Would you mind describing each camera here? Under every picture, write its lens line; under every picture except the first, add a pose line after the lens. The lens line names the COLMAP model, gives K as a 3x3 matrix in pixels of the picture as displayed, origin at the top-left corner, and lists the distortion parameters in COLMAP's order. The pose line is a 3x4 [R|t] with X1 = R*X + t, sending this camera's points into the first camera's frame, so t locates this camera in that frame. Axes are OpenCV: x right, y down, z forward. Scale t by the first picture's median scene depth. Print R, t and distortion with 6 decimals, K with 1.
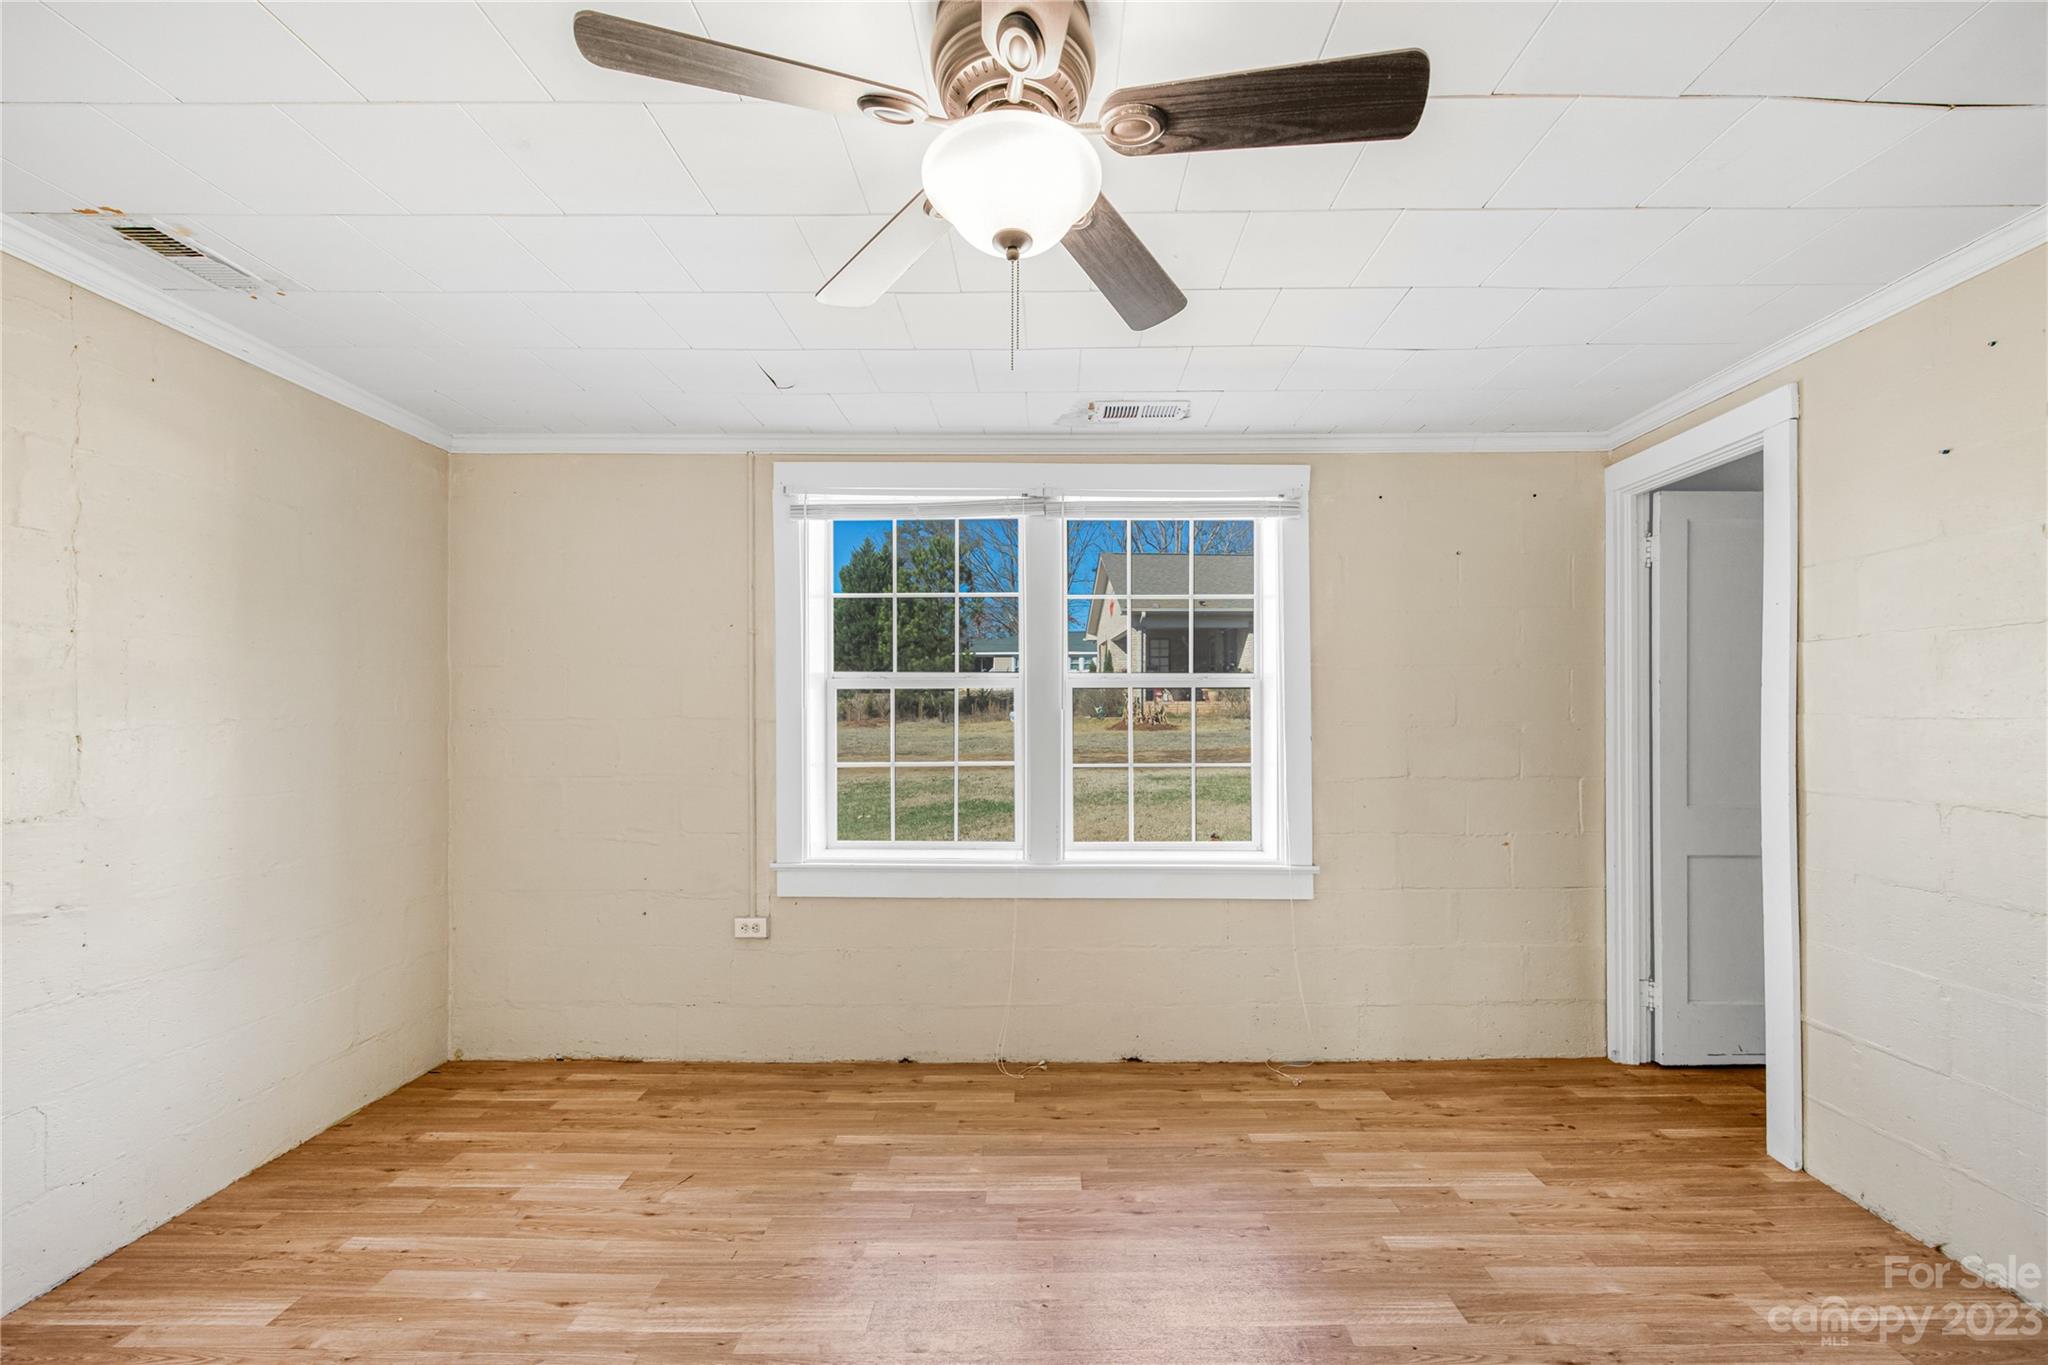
lens RADIAL K [[836.0, 0, 1093.2], [0, 836.0, 731.7], [0, 0, 1]] dist [-0.014837, 0.002356]
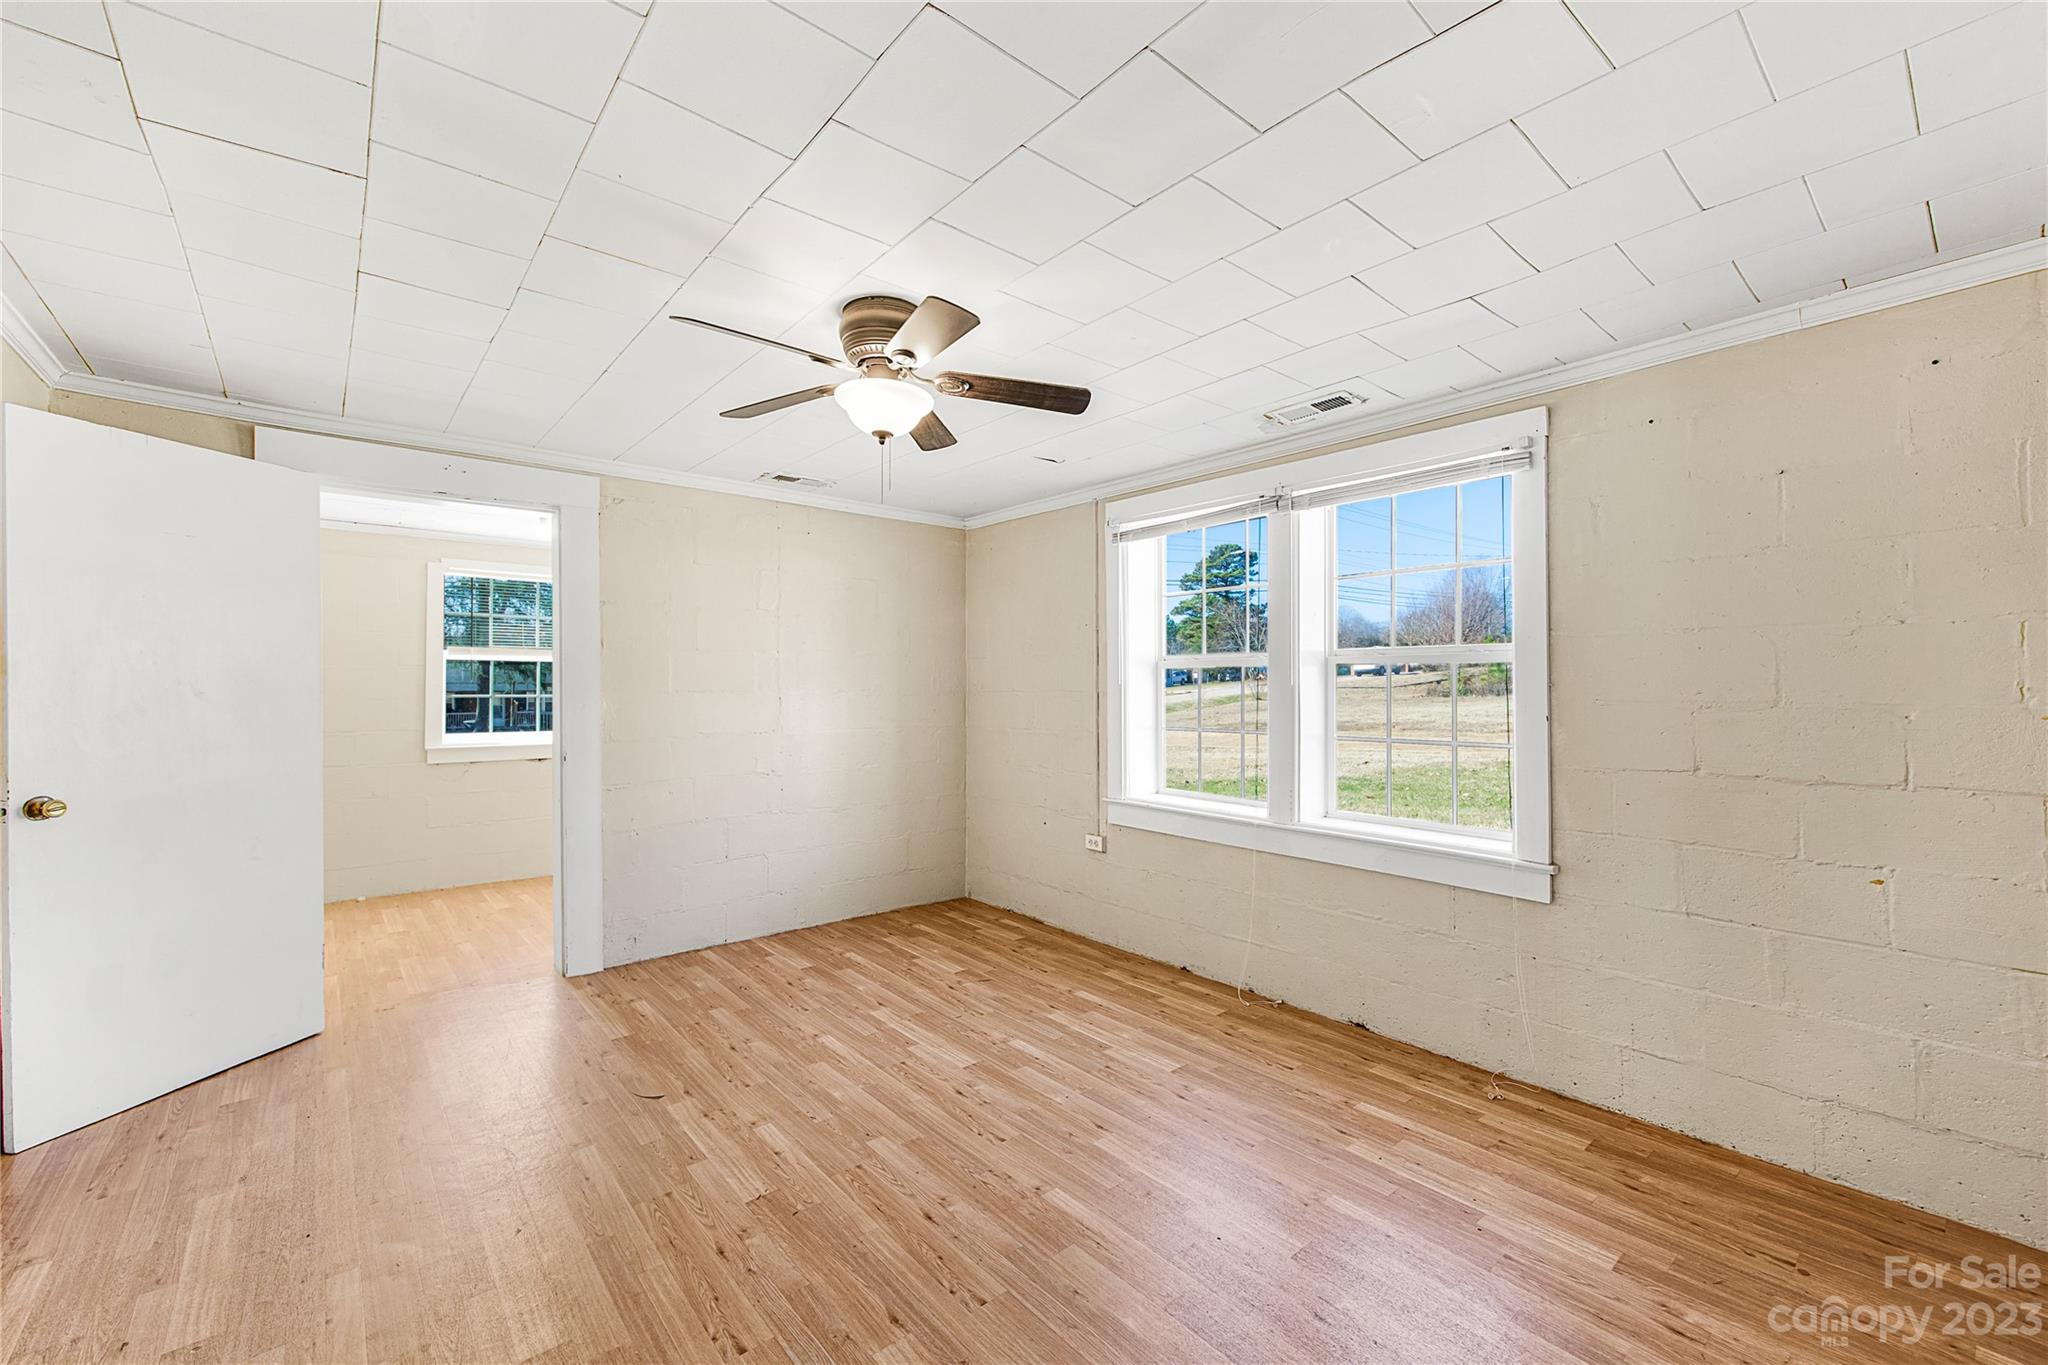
lens RADIAL K [[836.0, 0, 1018.0], [0, 836.0, 676.2], [0, 0, 1]] dist [-0.014837, 0.002356]
pose [[0.635370, -0.007601, -0.772171, 0.594313], [-0.023910, 0.999278, -0.029511, 0.006370], [0.771838, 0.037213, 0.634730, 0.018352]]
